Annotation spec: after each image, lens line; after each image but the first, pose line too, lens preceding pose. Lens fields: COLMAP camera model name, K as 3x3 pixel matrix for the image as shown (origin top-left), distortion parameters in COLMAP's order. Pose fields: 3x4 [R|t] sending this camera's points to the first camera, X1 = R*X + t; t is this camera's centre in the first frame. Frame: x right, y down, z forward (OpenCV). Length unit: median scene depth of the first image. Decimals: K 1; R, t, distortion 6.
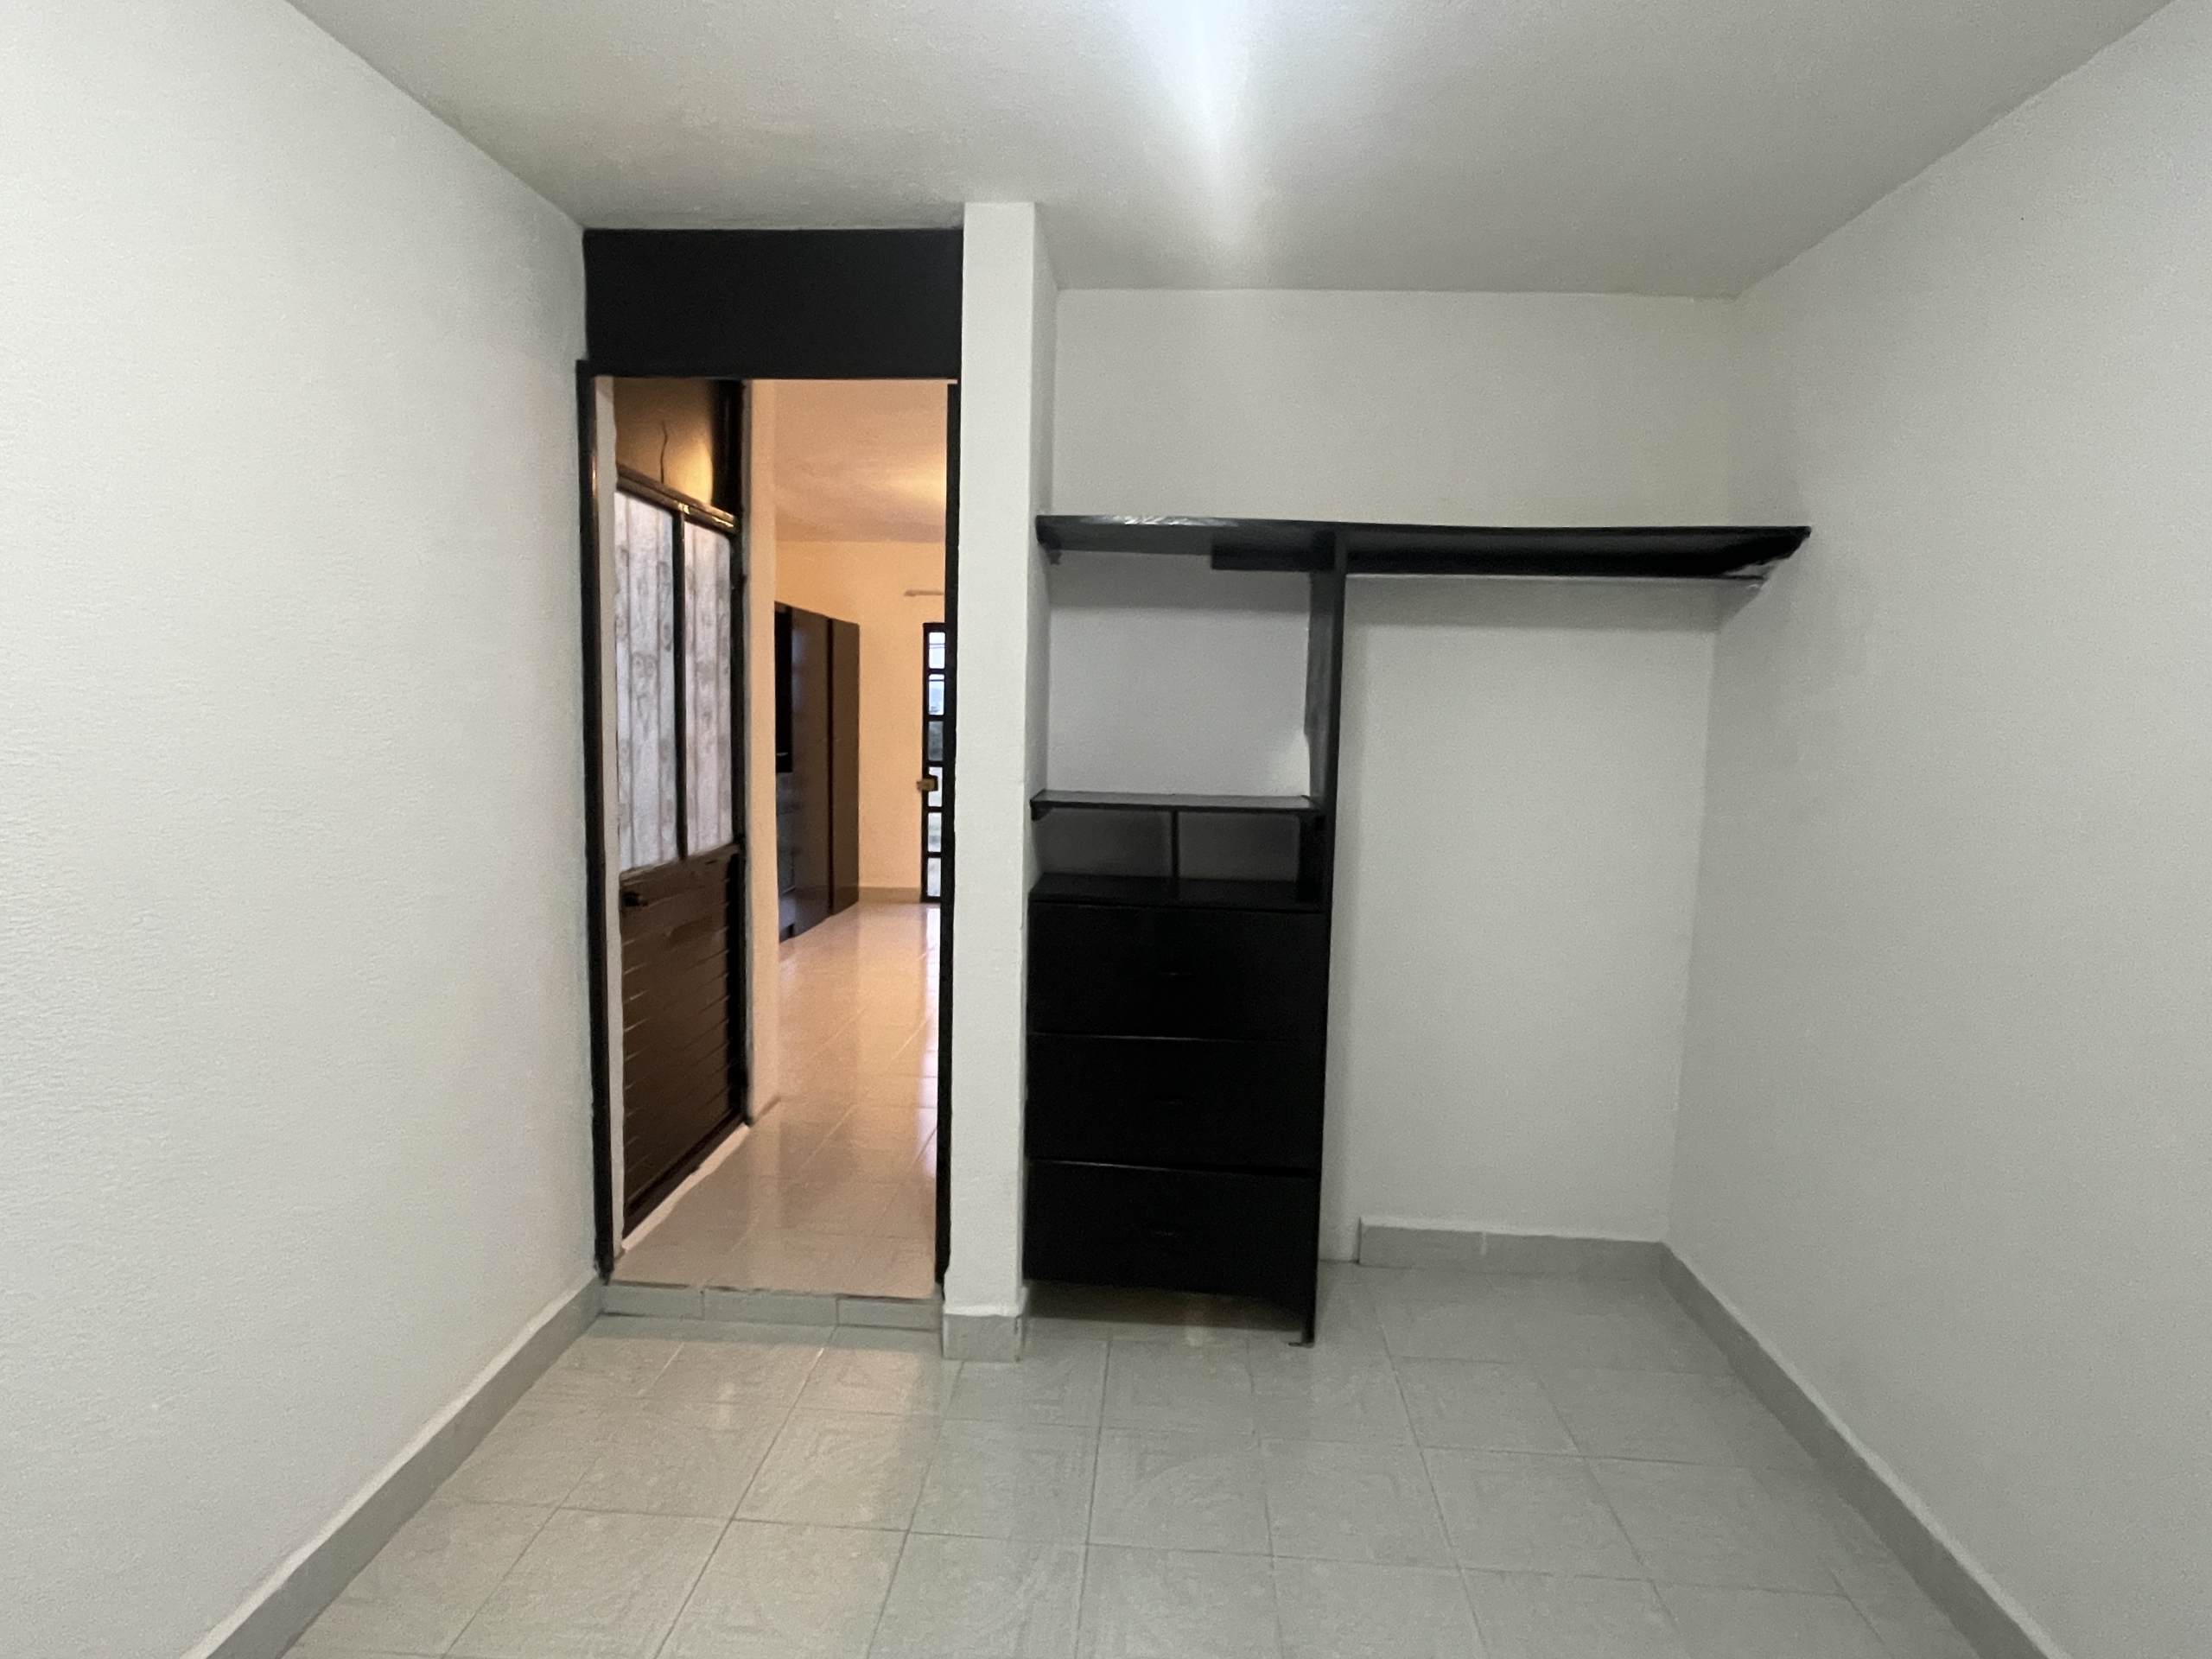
lens RADIAL K [[1110.2, 0, 1106.3], [0, 1110.2, 830.4], [0, 0, 1]] dist [-0.001603, -0.000615]
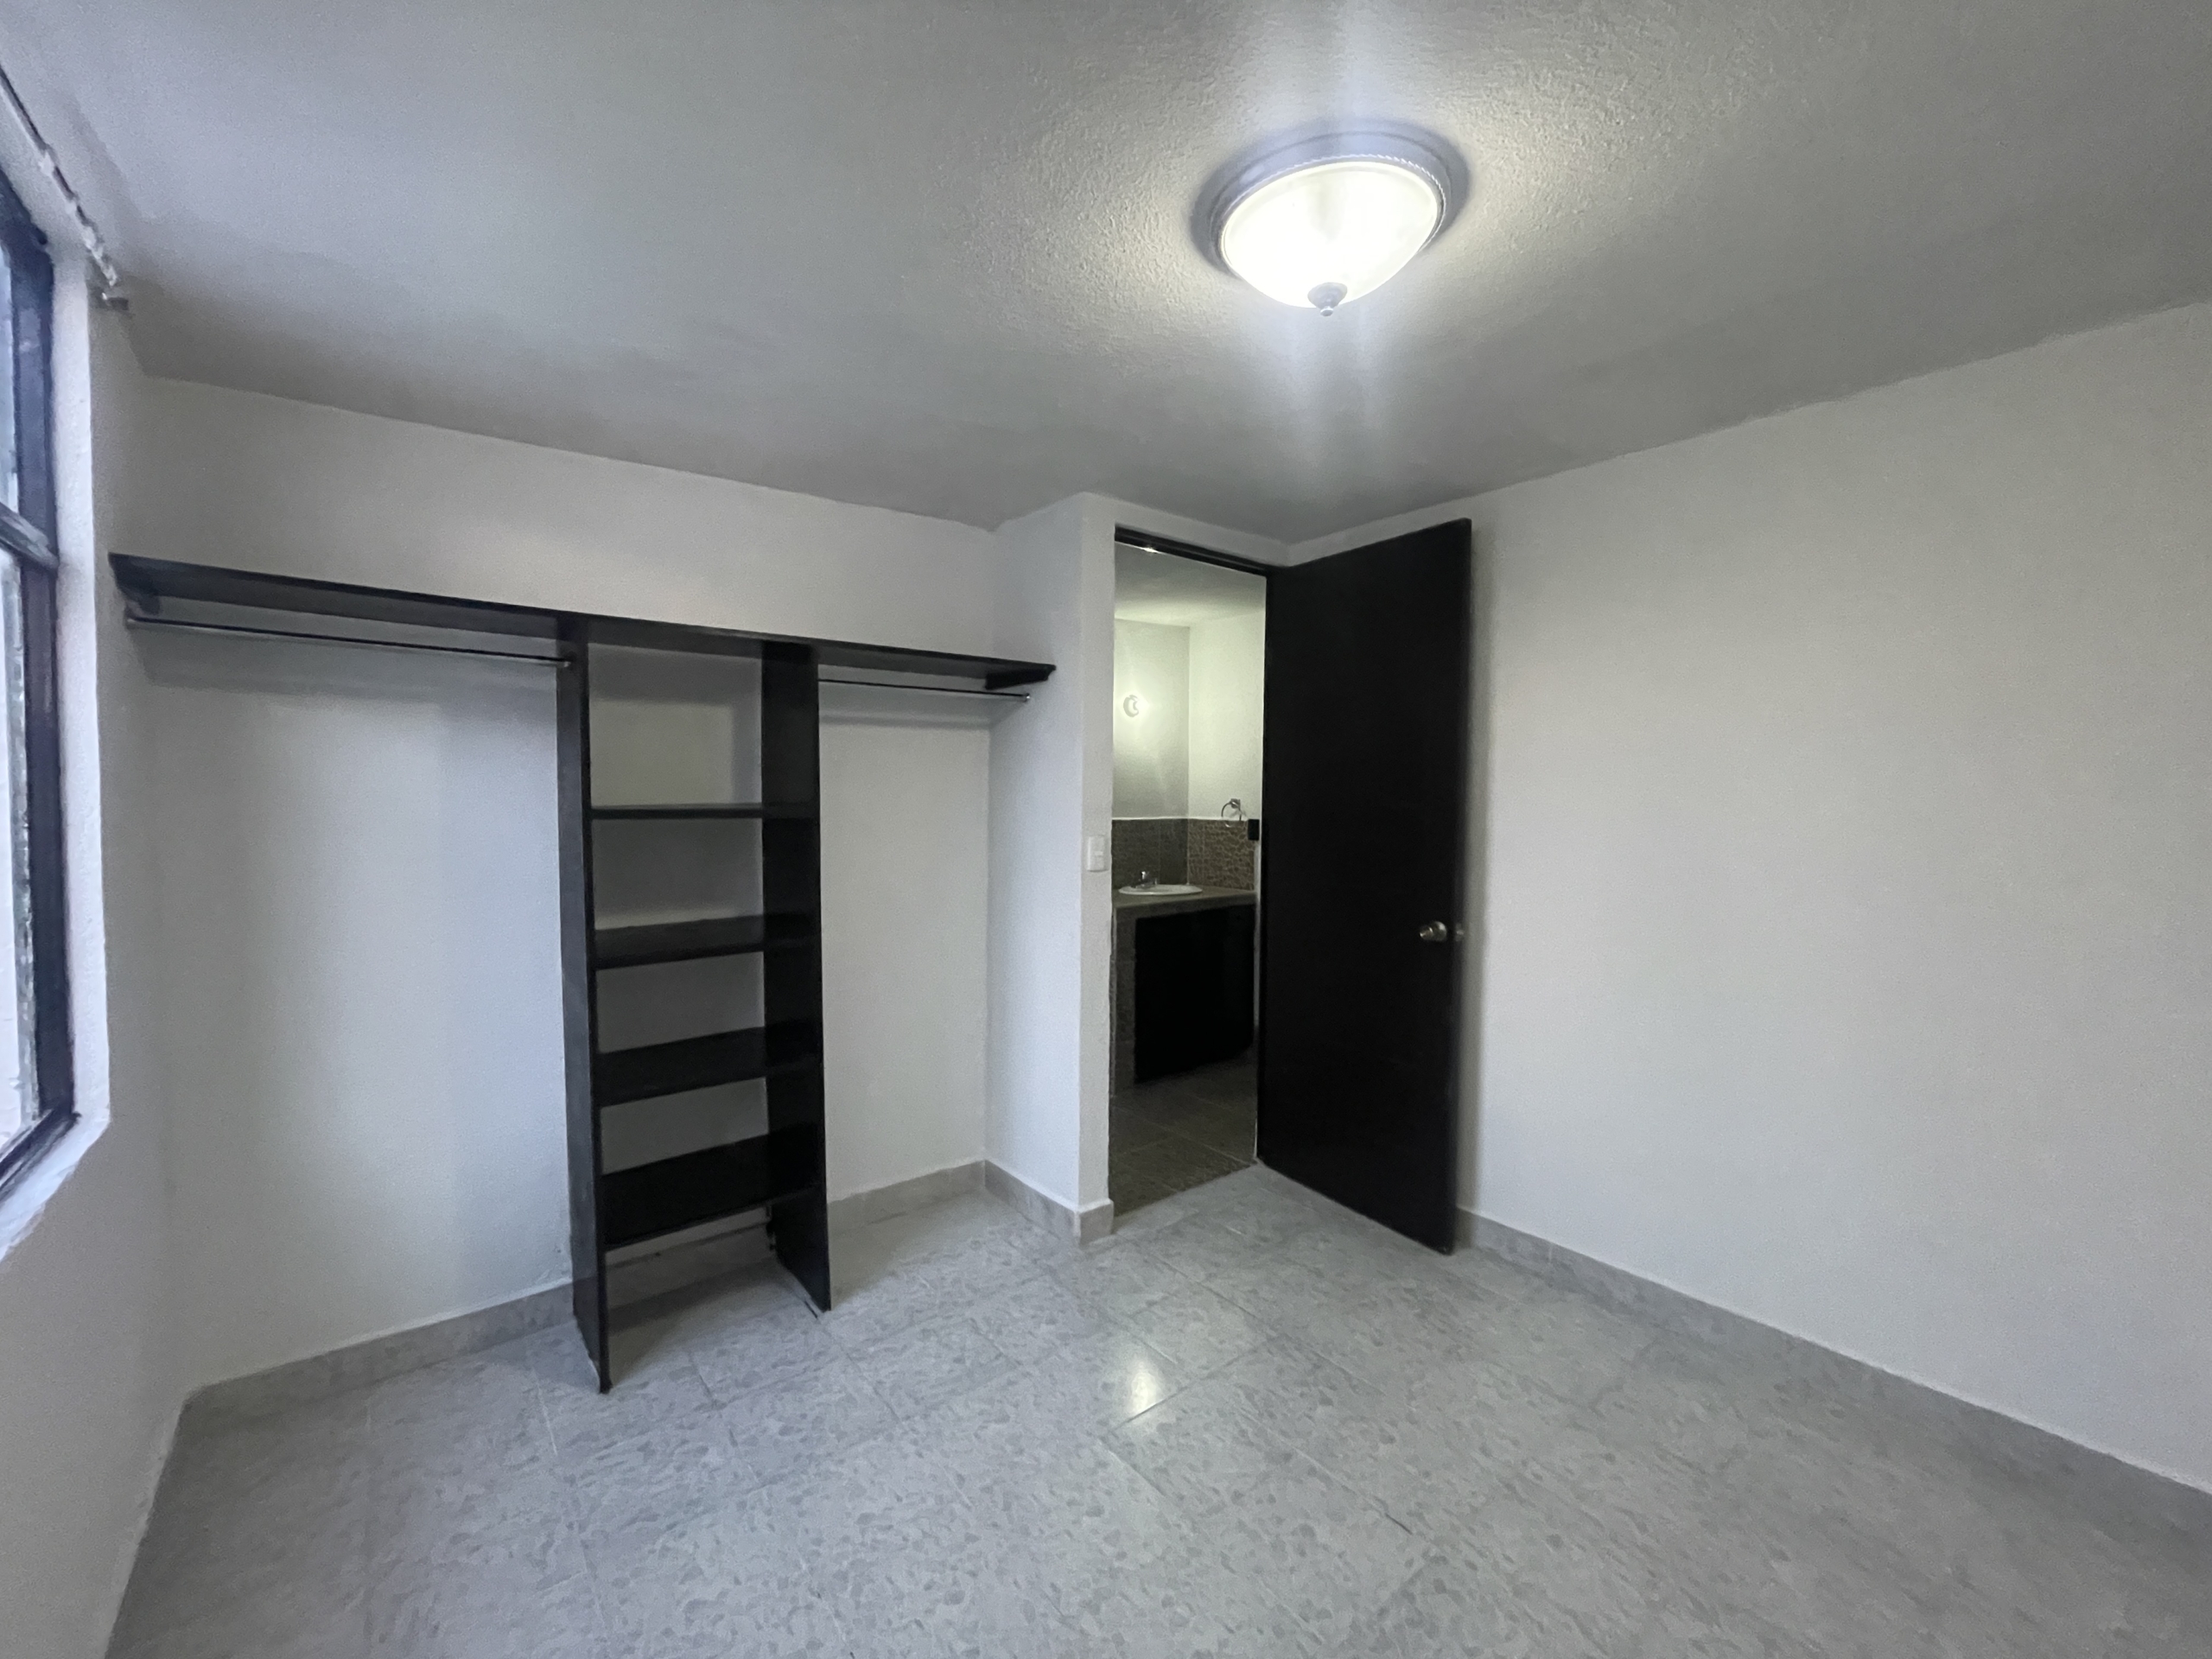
lens RADIAL K [[905.5, 0, 1118.0], [0, 905.5, 835.3], [0, 0, 1]] dist [-0.001141, -0.000455]
pose [[0.736171, -0.043283, 0.675411, -0.155527], [0.077073, 0.996822, -0.020125, -0.003801], [-0.672393, 0.066871, 0.737167, 0.014157]]
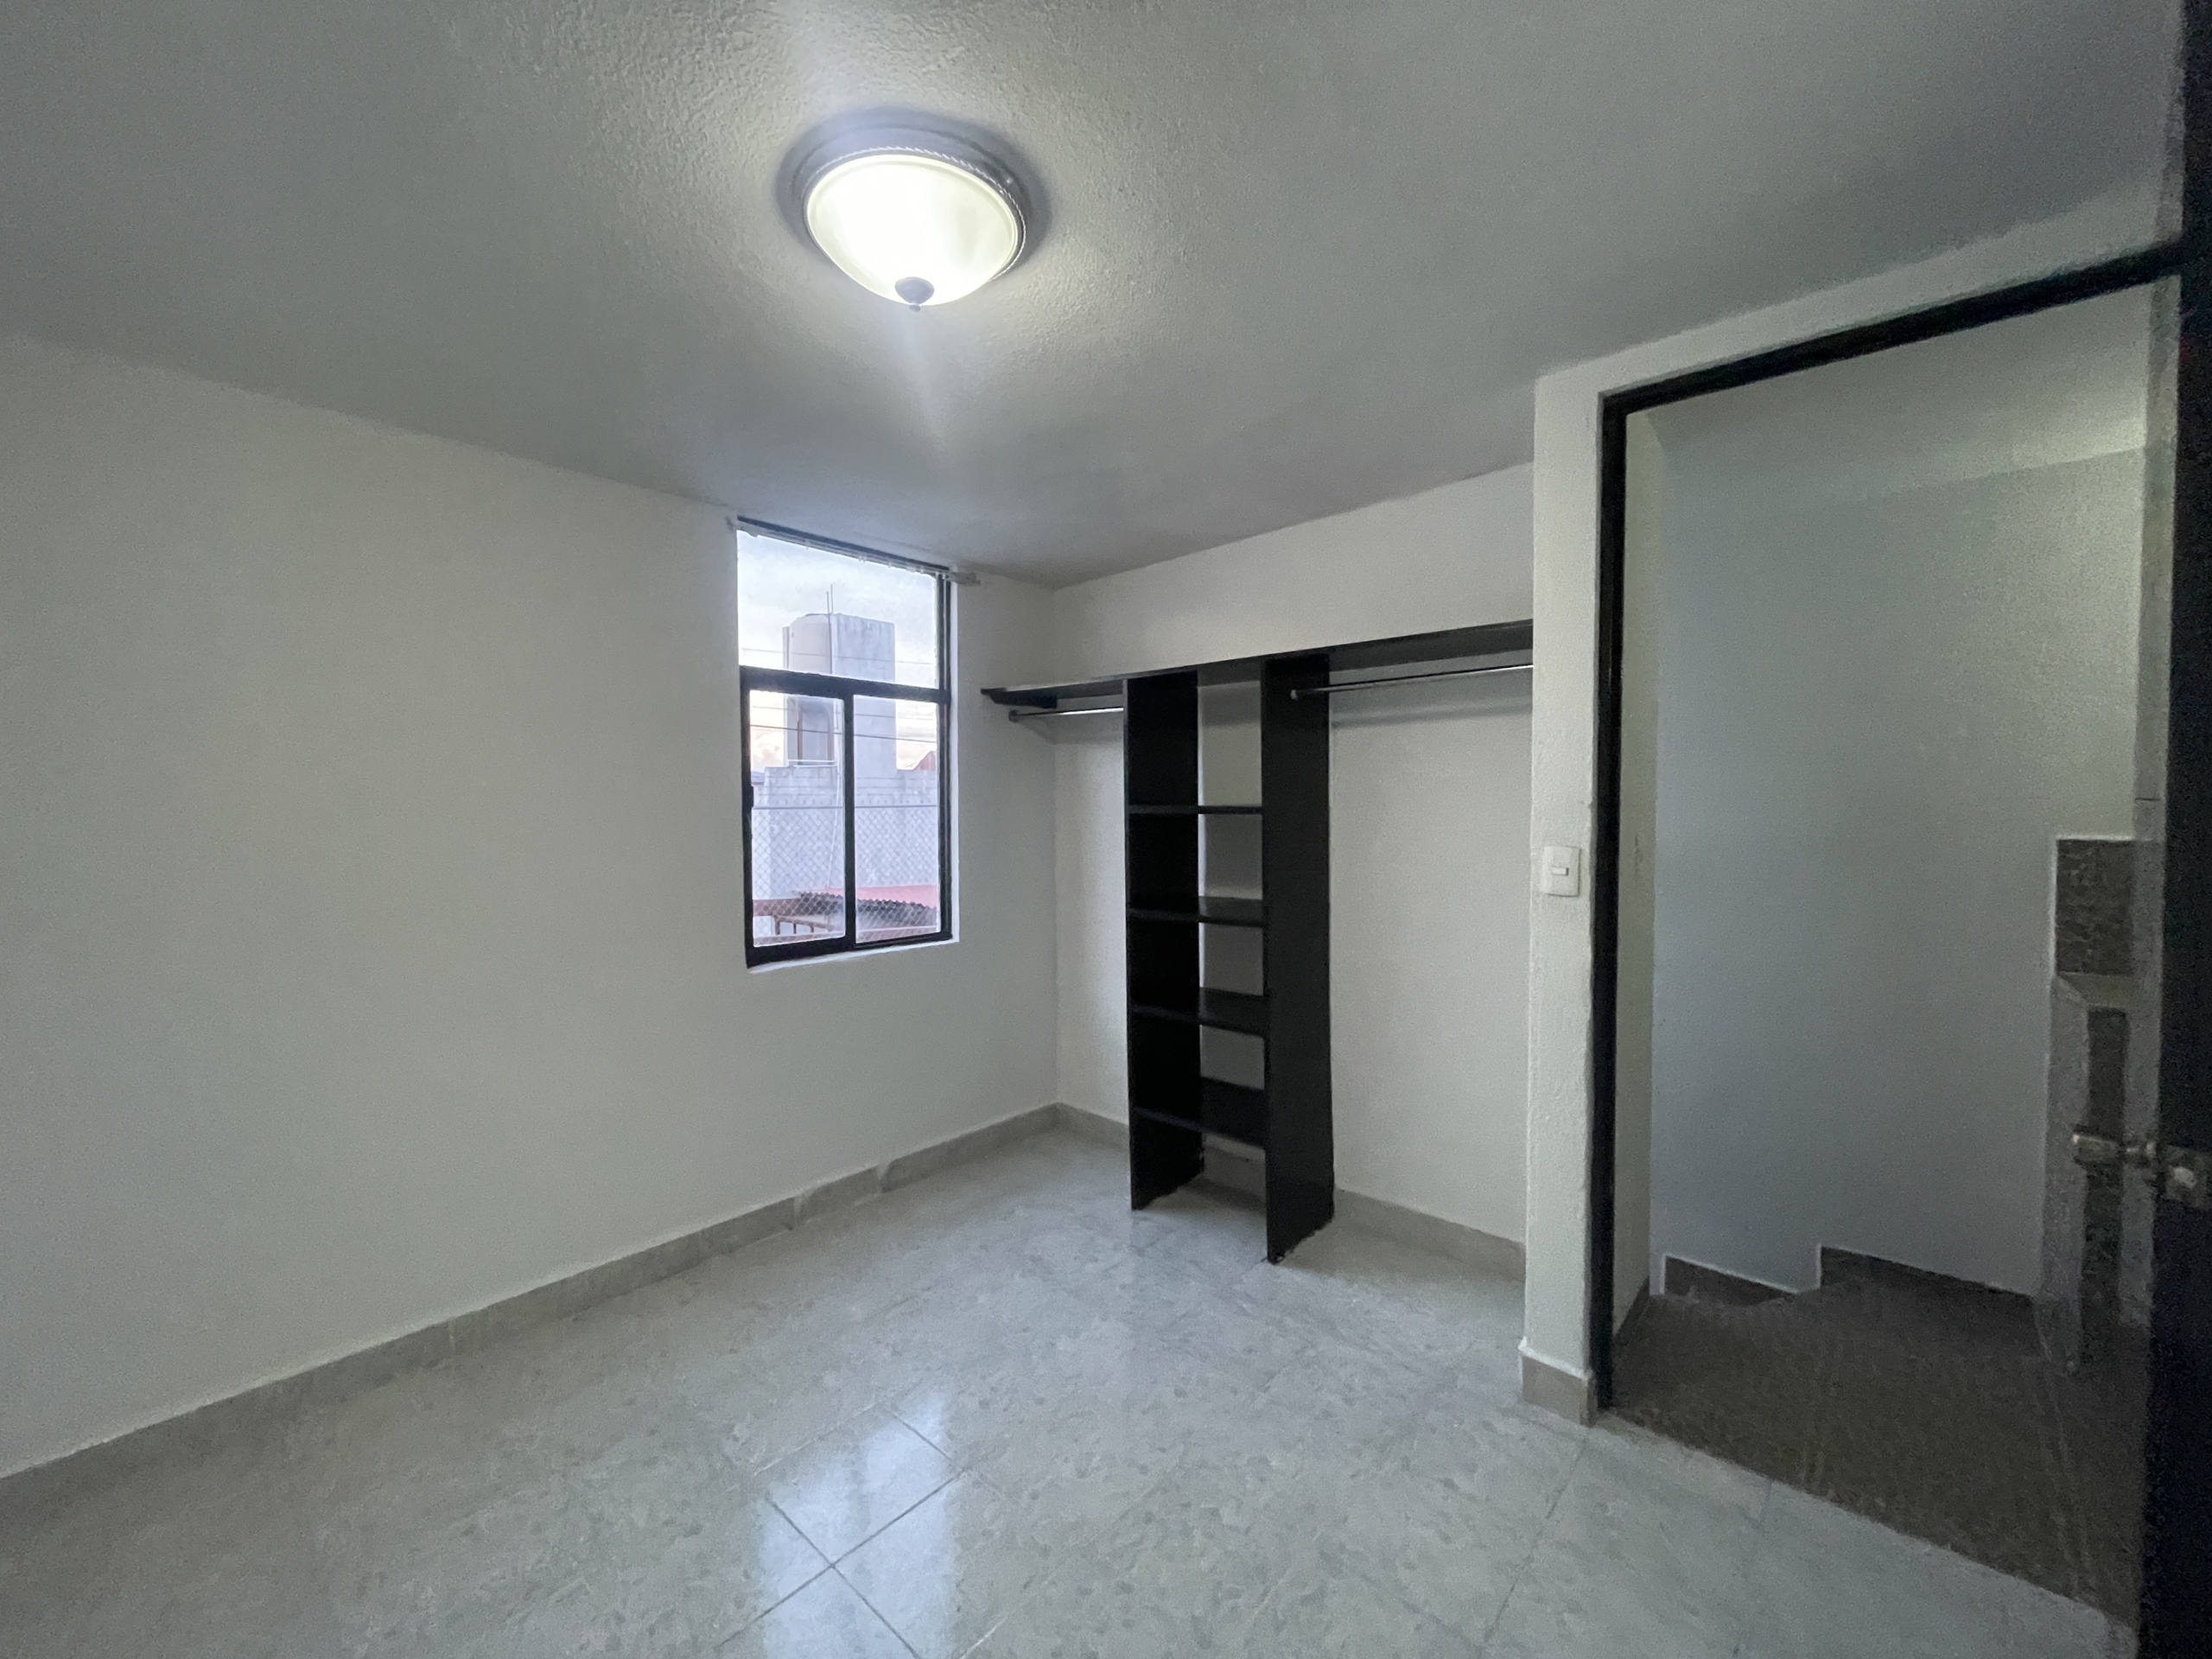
lens RADIAL K [[905.5, 0, 1091.4], [0, 905.5, 835.7], [0, 0, 1]] dist [-0.001141, -0.000455]
pose [[0.768974, -0.000084, -0.639280, 1.115072], [-0.050674, 0.996845, -0.061086, 0.047356], [0.637269, 0.079368, 0.766544, -0.035469]]
